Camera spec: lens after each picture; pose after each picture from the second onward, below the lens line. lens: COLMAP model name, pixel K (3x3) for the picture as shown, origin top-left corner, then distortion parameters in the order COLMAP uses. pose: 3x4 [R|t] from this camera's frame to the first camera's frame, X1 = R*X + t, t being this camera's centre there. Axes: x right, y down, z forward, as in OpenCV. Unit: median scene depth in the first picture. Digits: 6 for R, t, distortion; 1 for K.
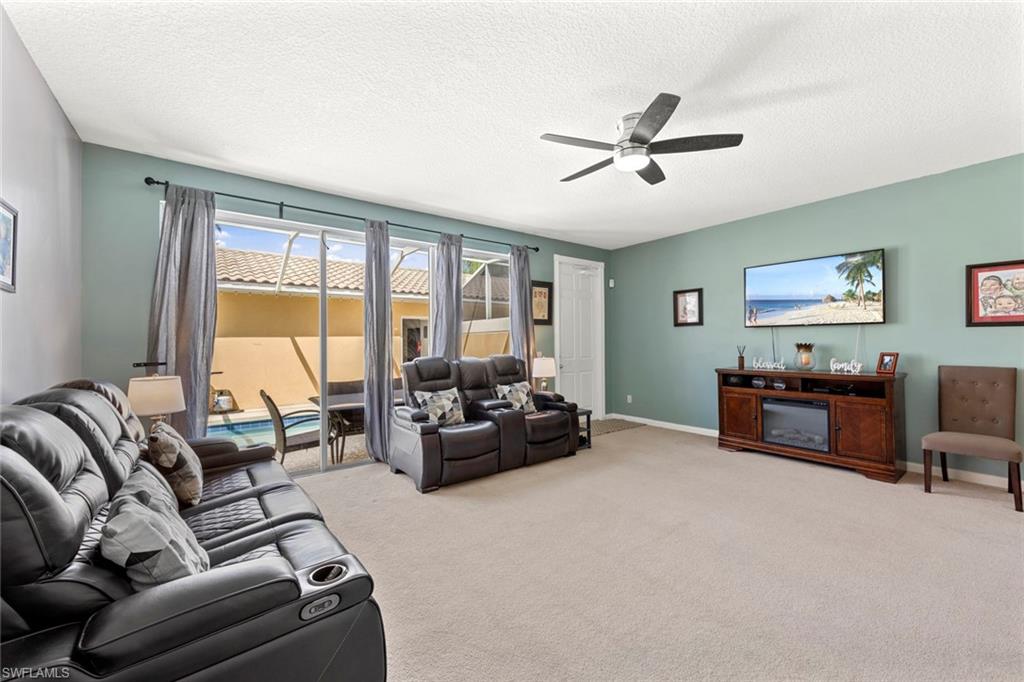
lens RADIAL K [[407.2, 0, 515.3], [0, 407.2, 338.4], [0, 0, 1]] dist [0.005560, -0.000391]
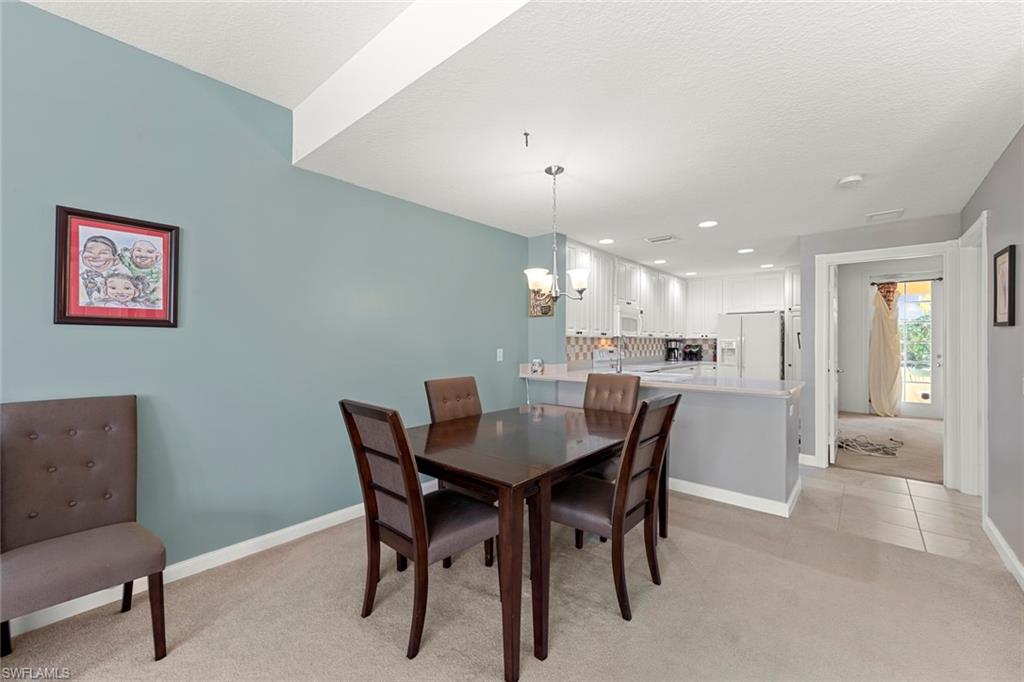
lens RADIAL K [[407.2, 0, 505.5], [0, 407.2, 341.2], [0, 0, 1]] dist [0.005560, -0.000391]
pose [[-0.185800, 0.010798, 0.982528, 0.397578], [-0.009242, 0.999876, -0.012736, -0.004066], [-0.982544, -0.011447, -0.185677, 0.437731]]
